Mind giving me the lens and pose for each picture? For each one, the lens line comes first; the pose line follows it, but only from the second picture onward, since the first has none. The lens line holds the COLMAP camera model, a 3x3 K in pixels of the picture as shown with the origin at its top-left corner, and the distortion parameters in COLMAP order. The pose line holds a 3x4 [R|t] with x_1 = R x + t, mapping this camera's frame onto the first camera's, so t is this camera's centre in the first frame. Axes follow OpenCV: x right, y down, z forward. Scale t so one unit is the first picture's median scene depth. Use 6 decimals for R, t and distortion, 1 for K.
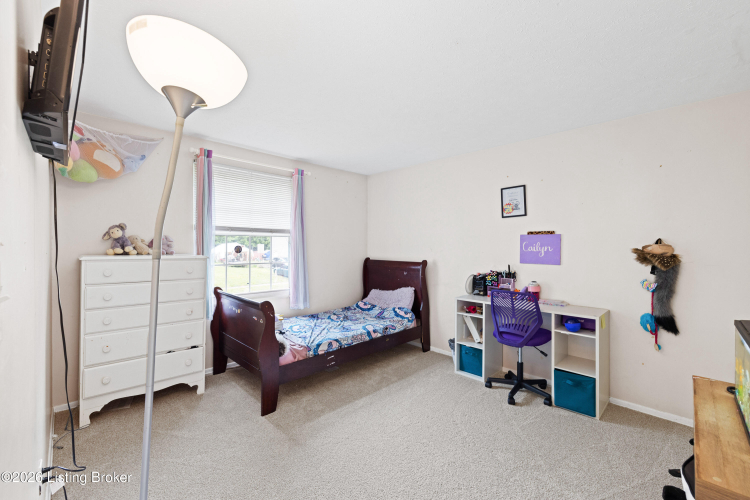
lens RADIAL K [[320.2, 0, 375.5], [0, 320.2, 245.7], [0, 0, 1]] dist [-0.001579, 0.001078]
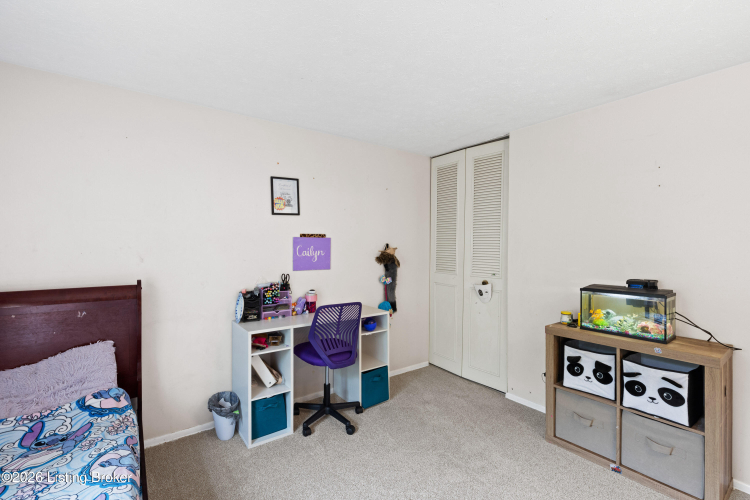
lens RADIAL K [[320.2, 0, 375.4], [0, 320.2, 249.3], [0, 0, 1]] dist [-0.001579, 0.001078]
pose [[0.176806, -0.013113, 0.984158, -0.341685], [0.002454, 0.999914, 0.012882, -0.012423], [-0.984243, 0.000138, 0.176823, 0.644821]]
